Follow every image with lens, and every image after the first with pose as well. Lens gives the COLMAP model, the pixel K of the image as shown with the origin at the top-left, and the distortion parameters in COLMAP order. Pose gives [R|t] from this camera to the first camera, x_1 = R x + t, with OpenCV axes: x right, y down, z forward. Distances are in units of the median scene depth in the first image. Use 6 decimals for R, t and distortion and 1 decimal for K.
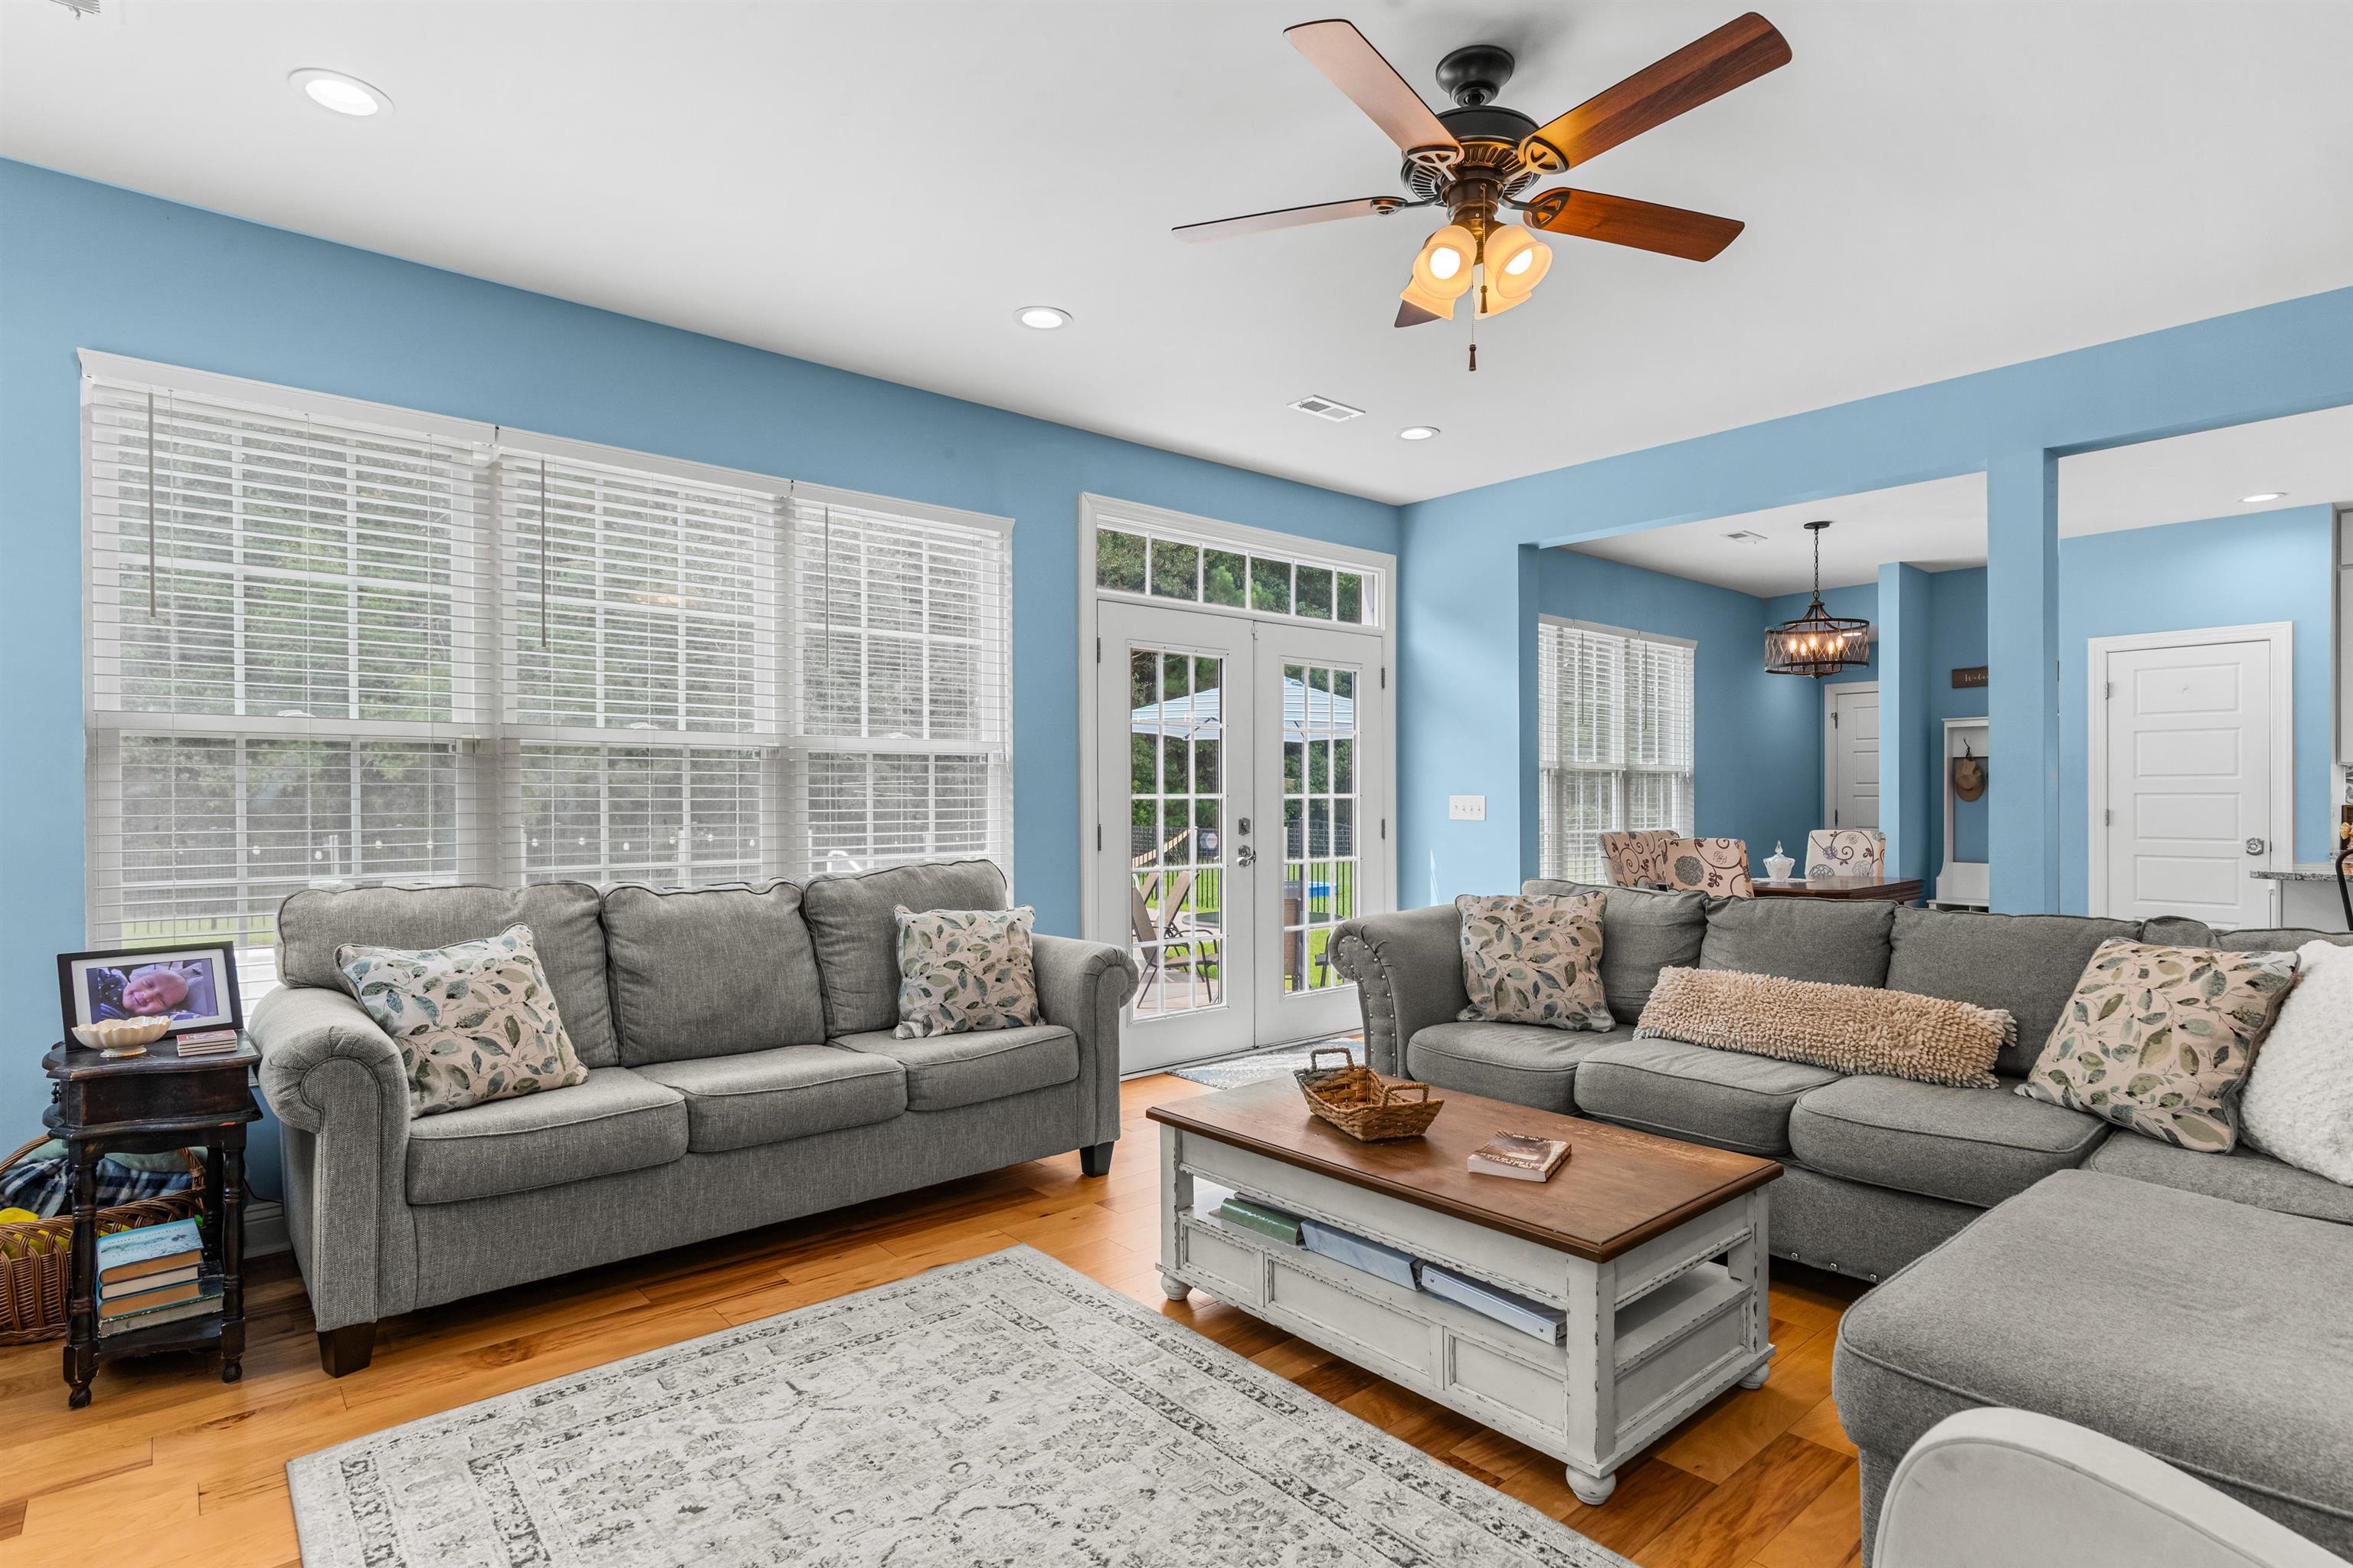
lens RADIAL K [[1189.5, 0, 1184.3], [0, 1189.5, 785.4], [0, 0, 1]] dist [0.006837, 0.000615]
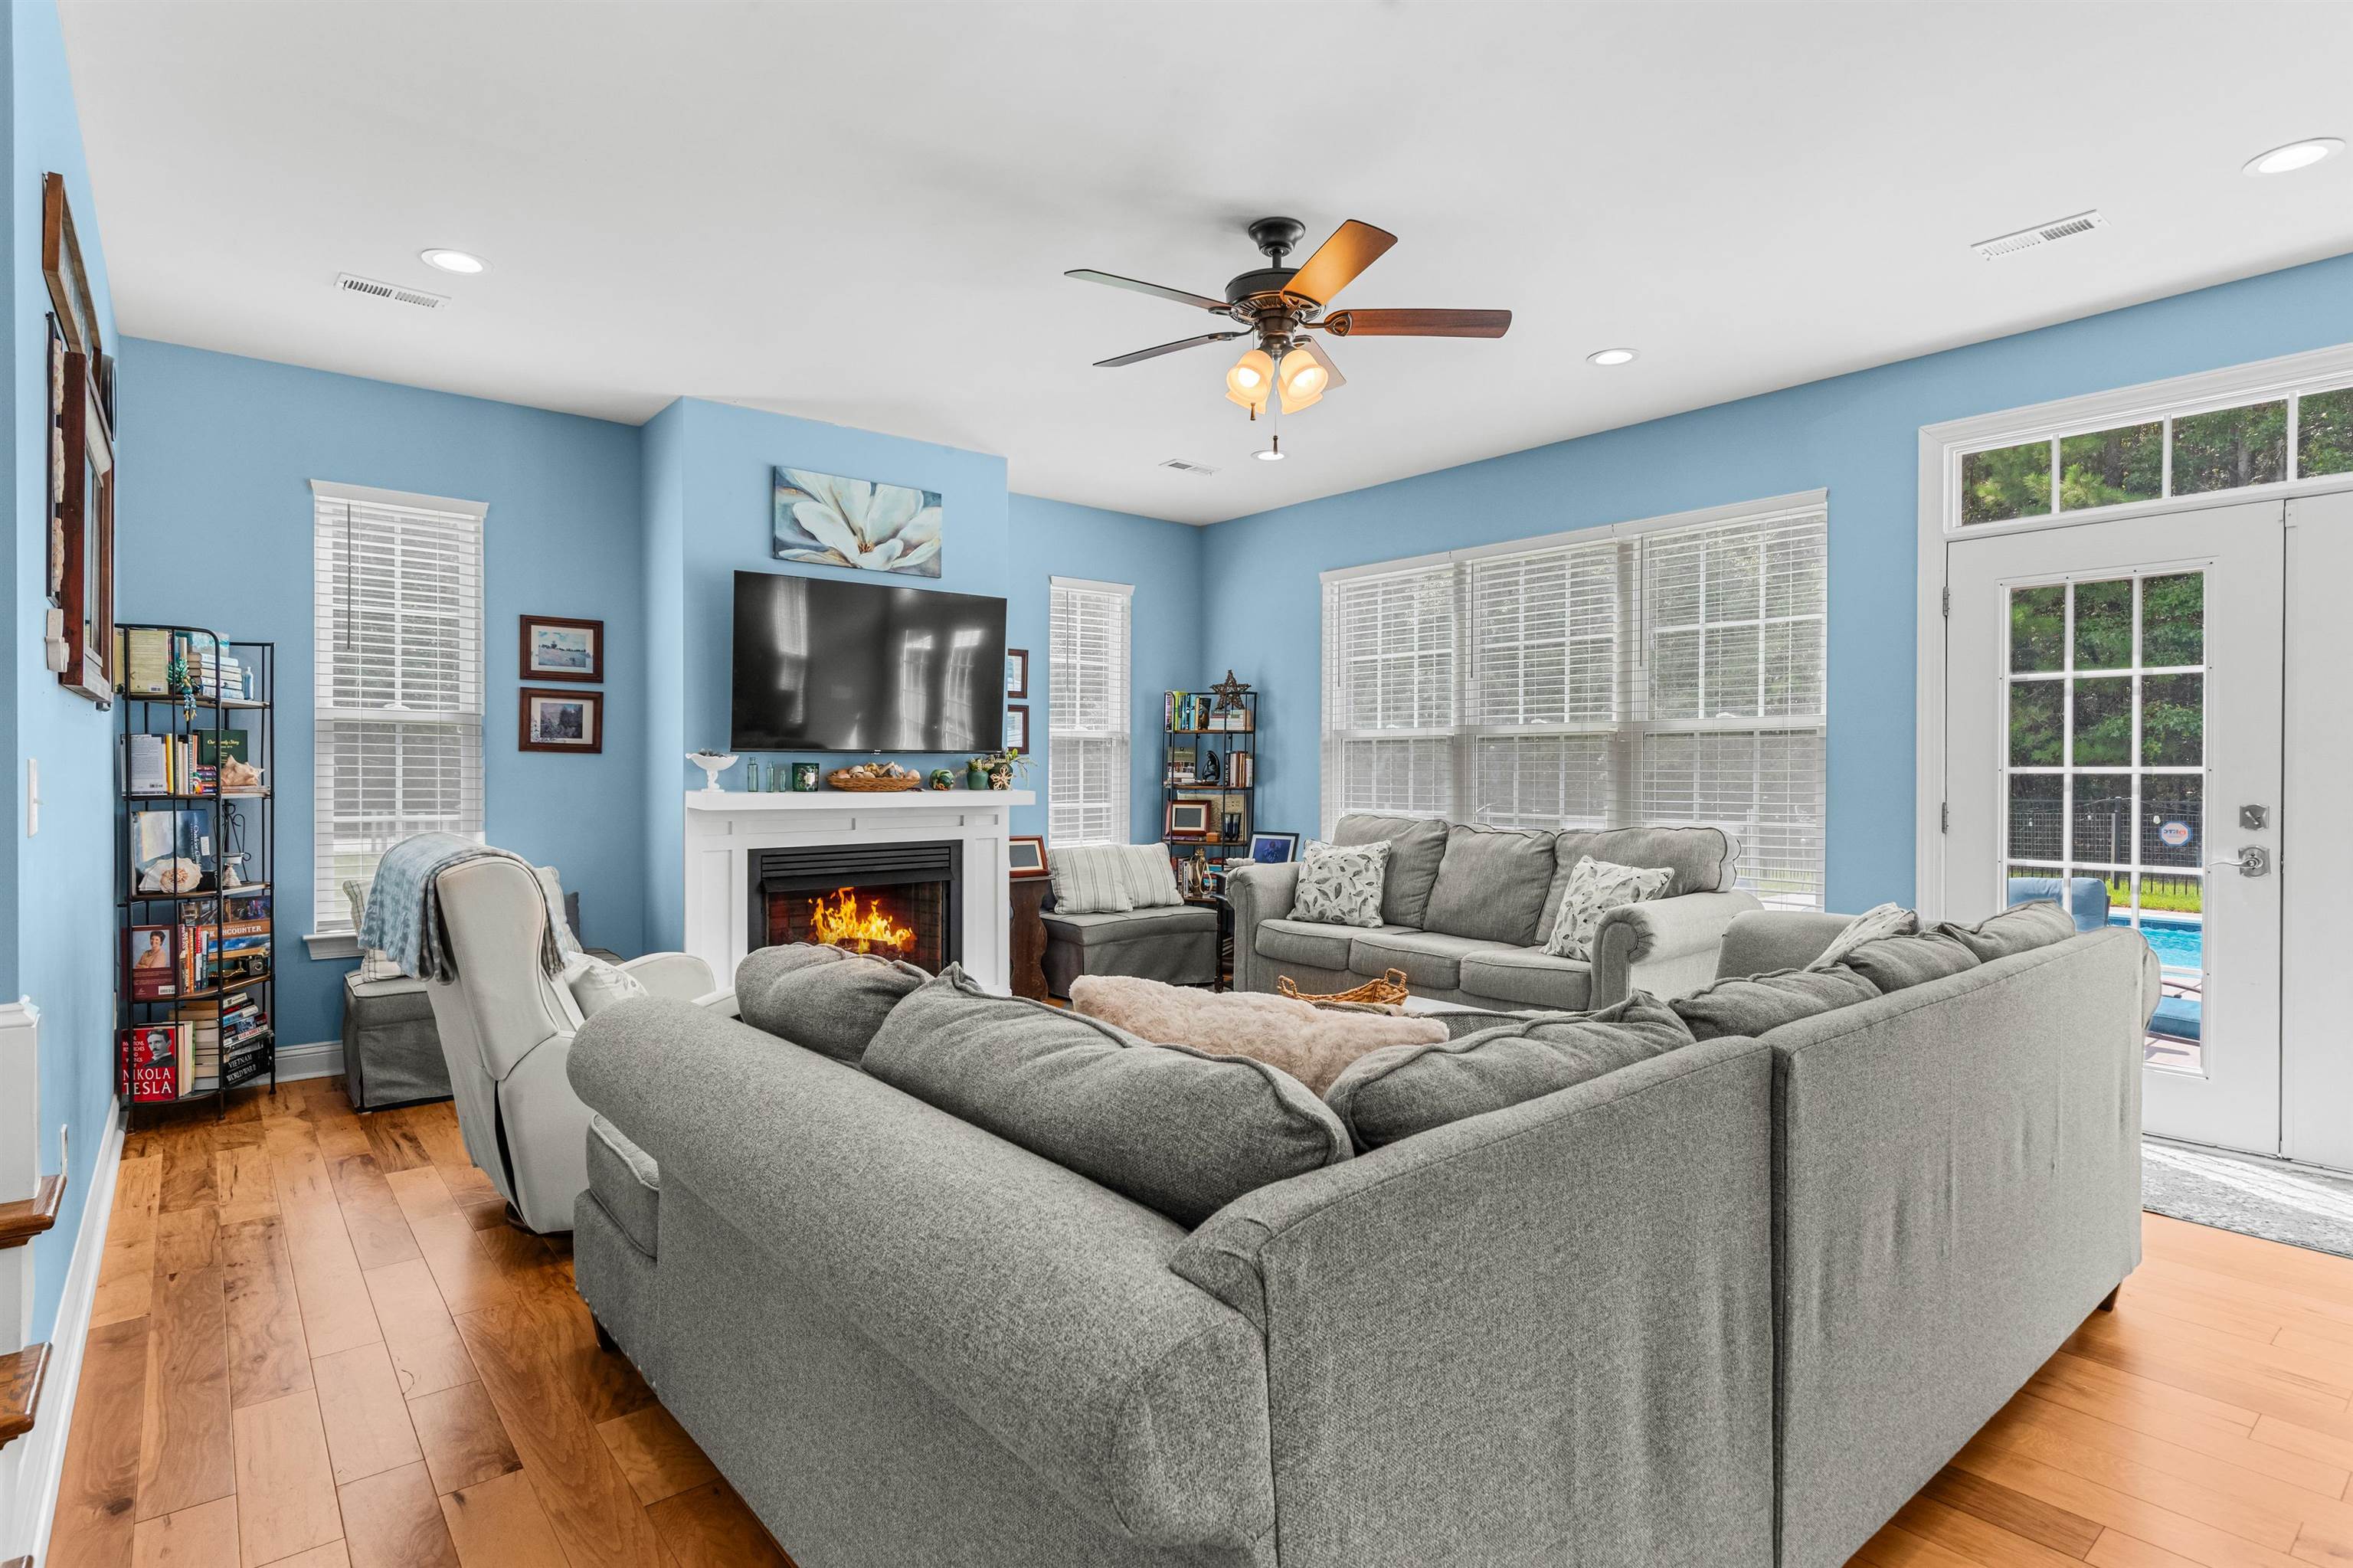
lens RADIAL K [[1189.5, 0, 1184.3], [0, 1189.5, 785.4], [0, 0, 1]] dist [0.006837, 0.000615]
pose [[-0.029709, 0.015748, -0.999435, 1.045189], [0.009632, 0.999834, 0.015468, 0.001831], [0.999512, -0.009167, -0.029856, 0.614061]]
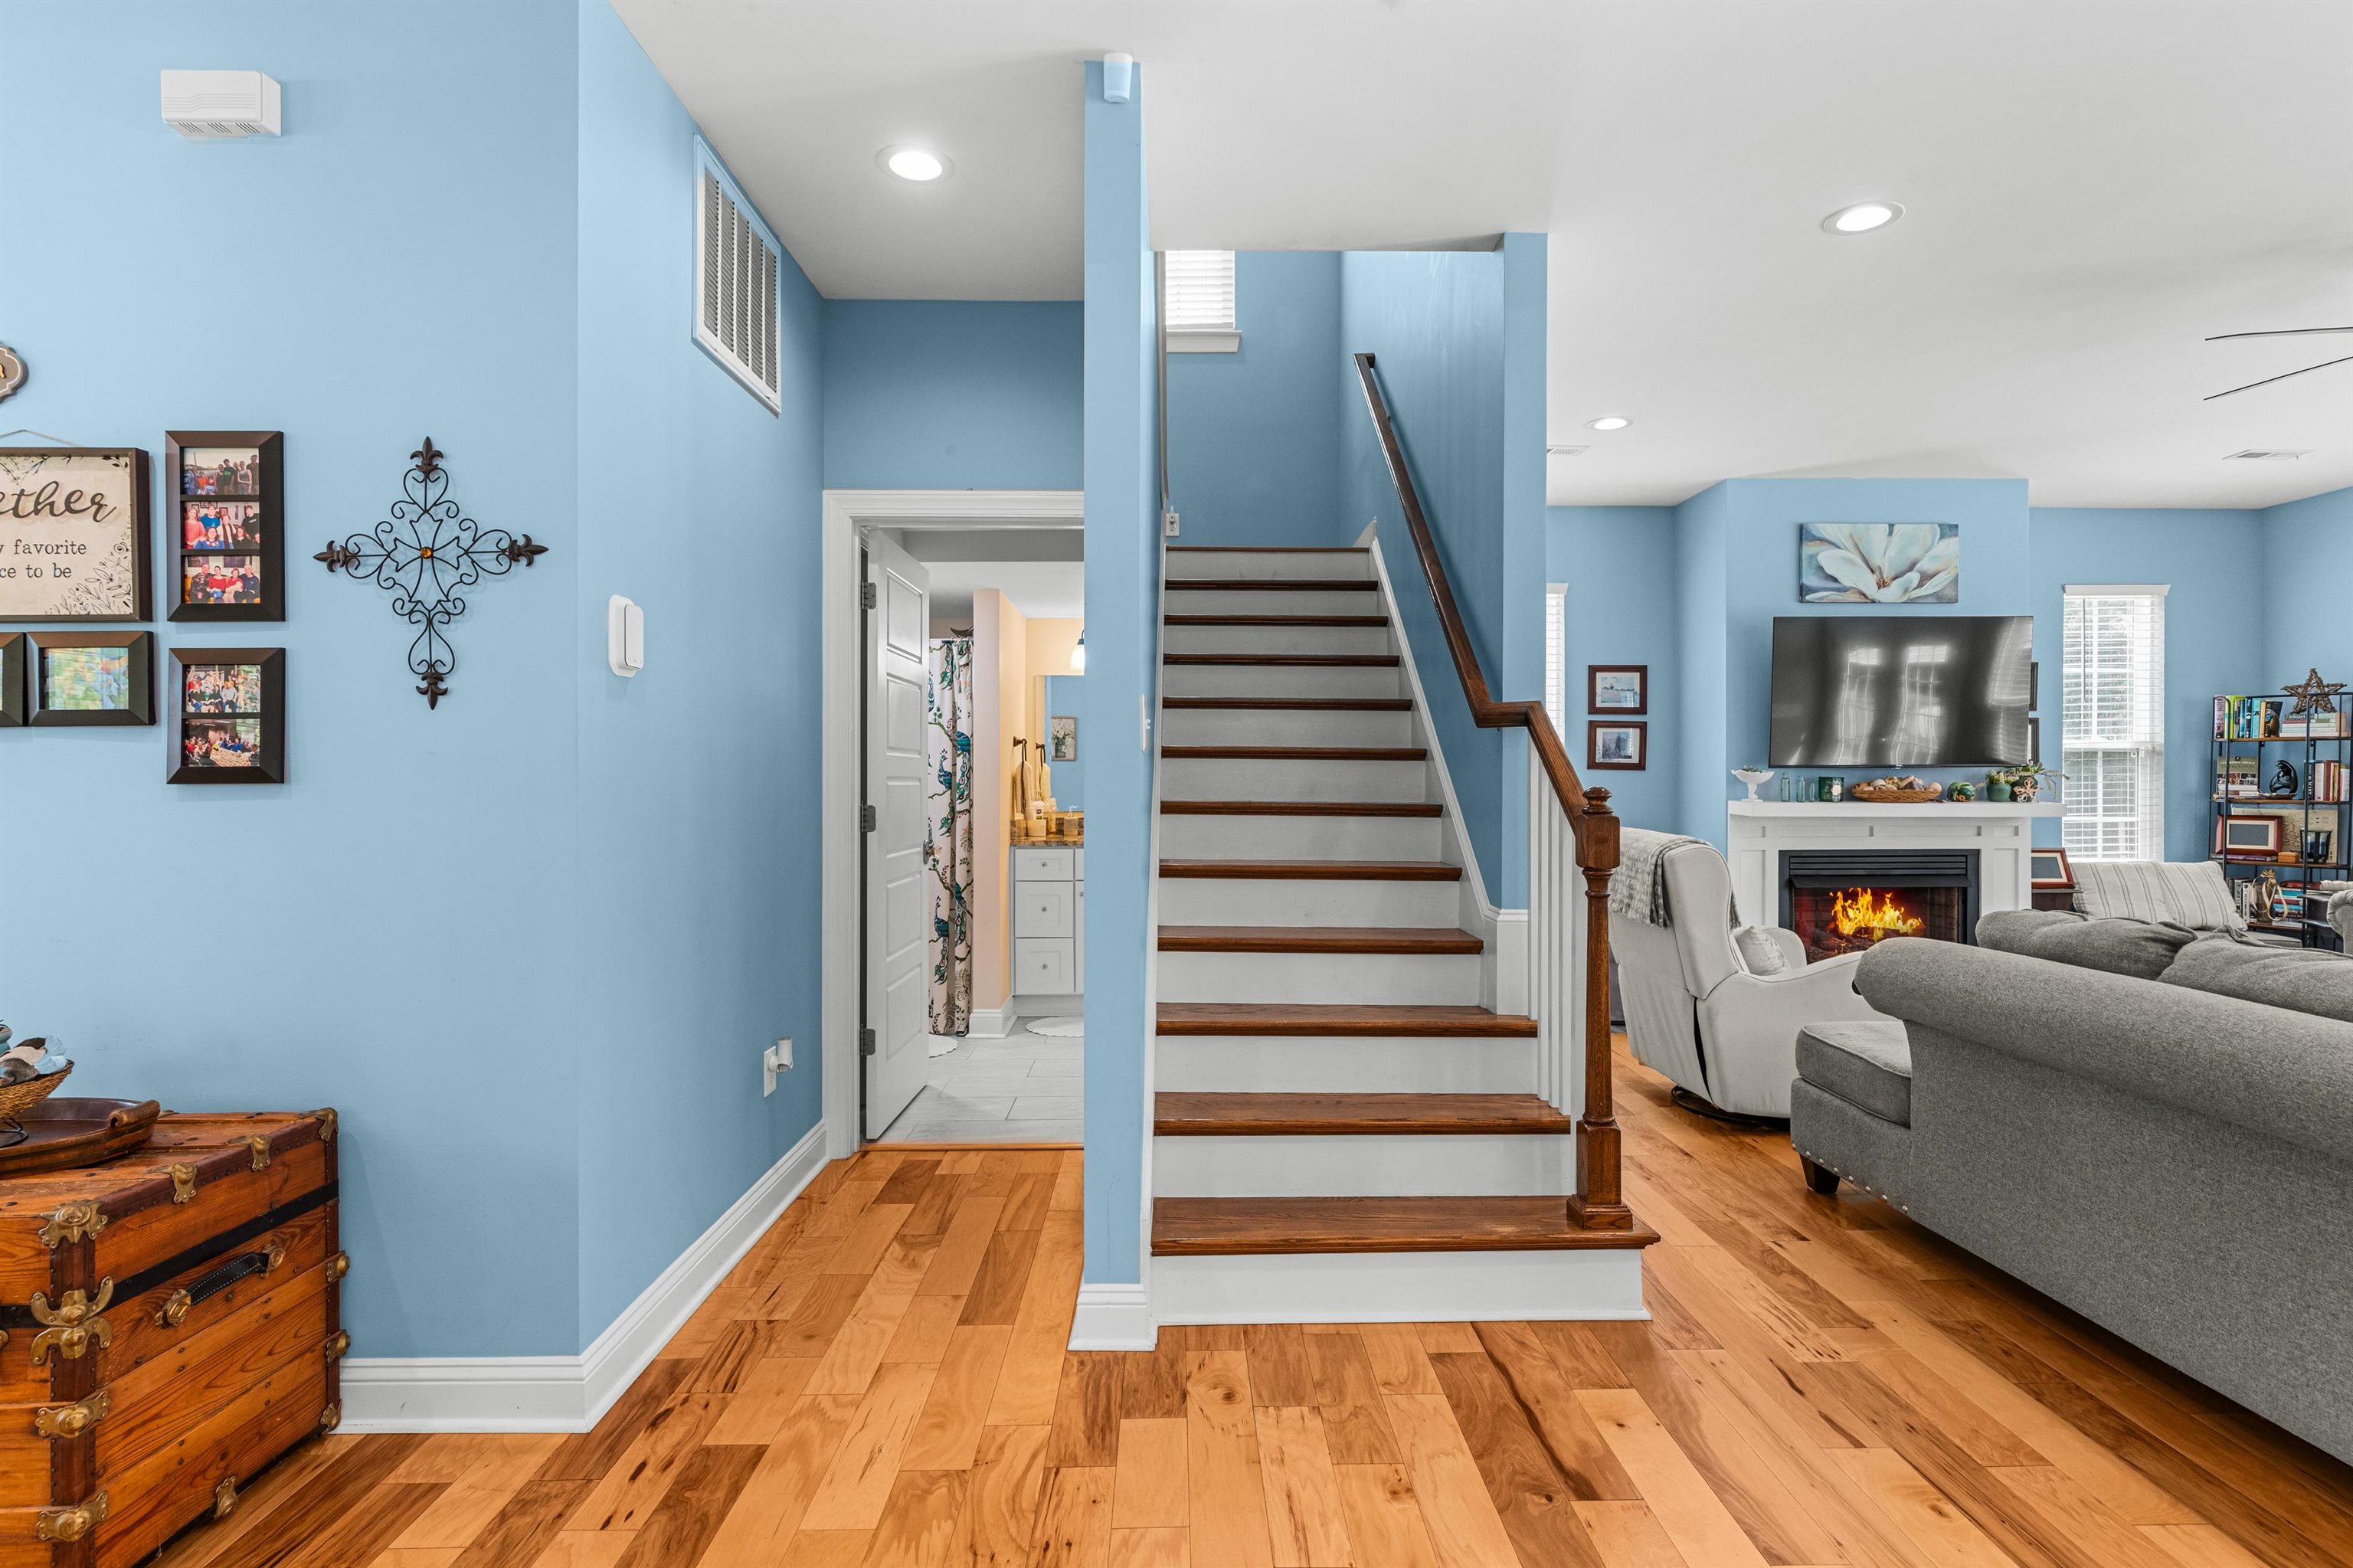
lens RADIAL K [[1166.7, 0, 1189.5], [0, 1166.7, 782.3], [0, 0, 1]] dist [-0.000624, 0.000549]
pose [[-0.648961, 0.002914, -0.760816, 1.407212], [0.011689, 0.999913, -0.006141, -0.000382], [0.760732, -0.012879, -0.648939, 0.496284]]
